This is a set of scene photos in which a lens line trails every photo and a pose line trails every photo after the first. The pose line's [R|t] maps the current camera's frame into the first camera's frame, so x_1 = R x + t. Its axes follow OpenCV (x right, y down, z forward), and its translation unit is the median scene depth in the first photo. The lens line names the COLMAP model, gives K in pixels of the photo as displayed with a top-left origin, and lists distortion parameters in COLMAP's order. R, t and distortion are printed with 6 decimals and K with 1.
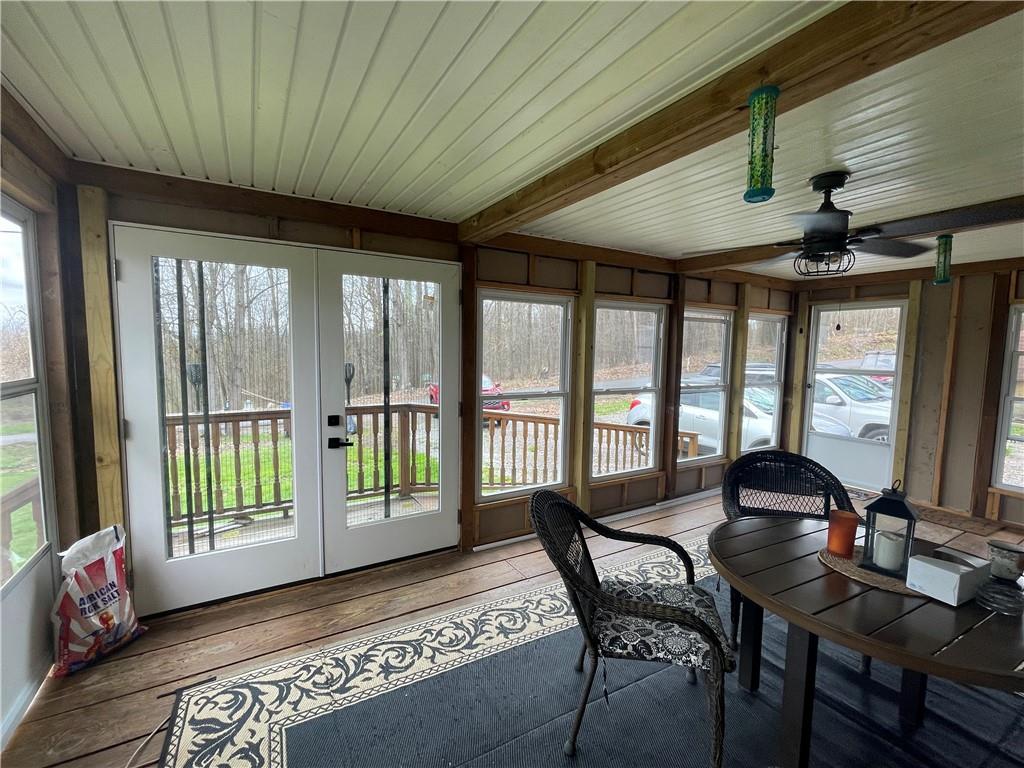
lens RADIAL K [[444.4, 0, 512.0], [0, 444.4, 384.0], [0, 0, 1]] dist [0.000449, 0.000144]
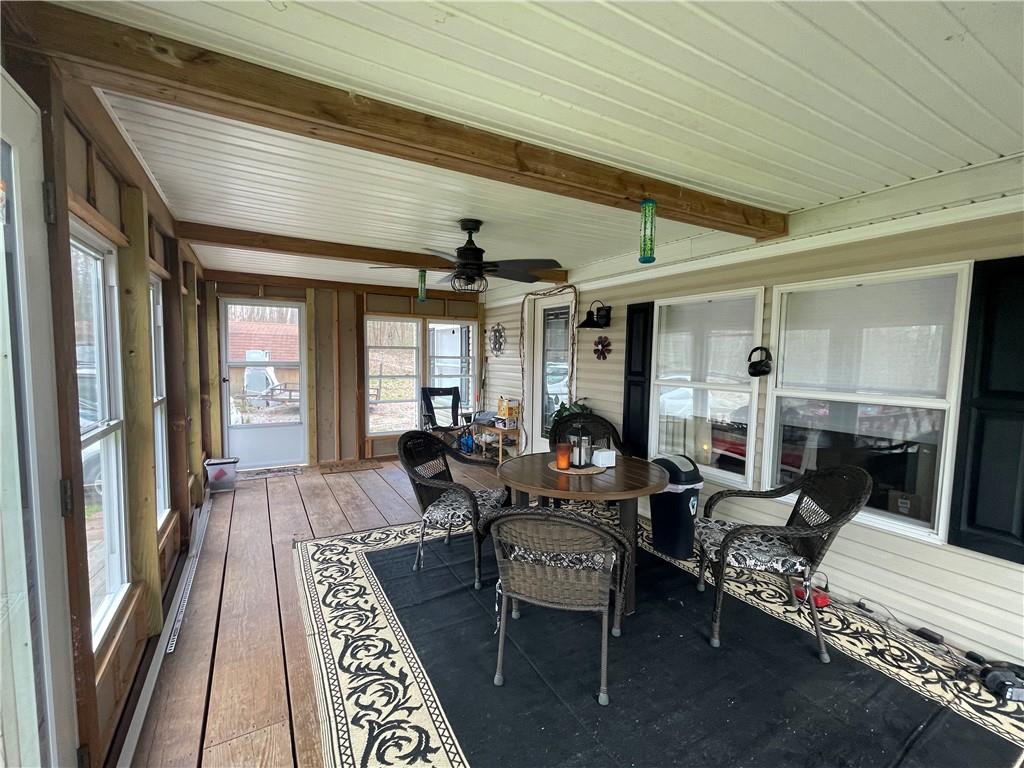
lens RADIAL K [[444.4, 0, 512.0], [0, 444.4, 384.0], [0, 0, 1]] dist [0.000449, 0.000144]
pose [[0.023911, -0.086705, 0.995947, -0.630337], [0.067630, 0.994090, 0.084920, -0.062575], [-0.997424, 0.065325, 0.029634, 0.770223]]
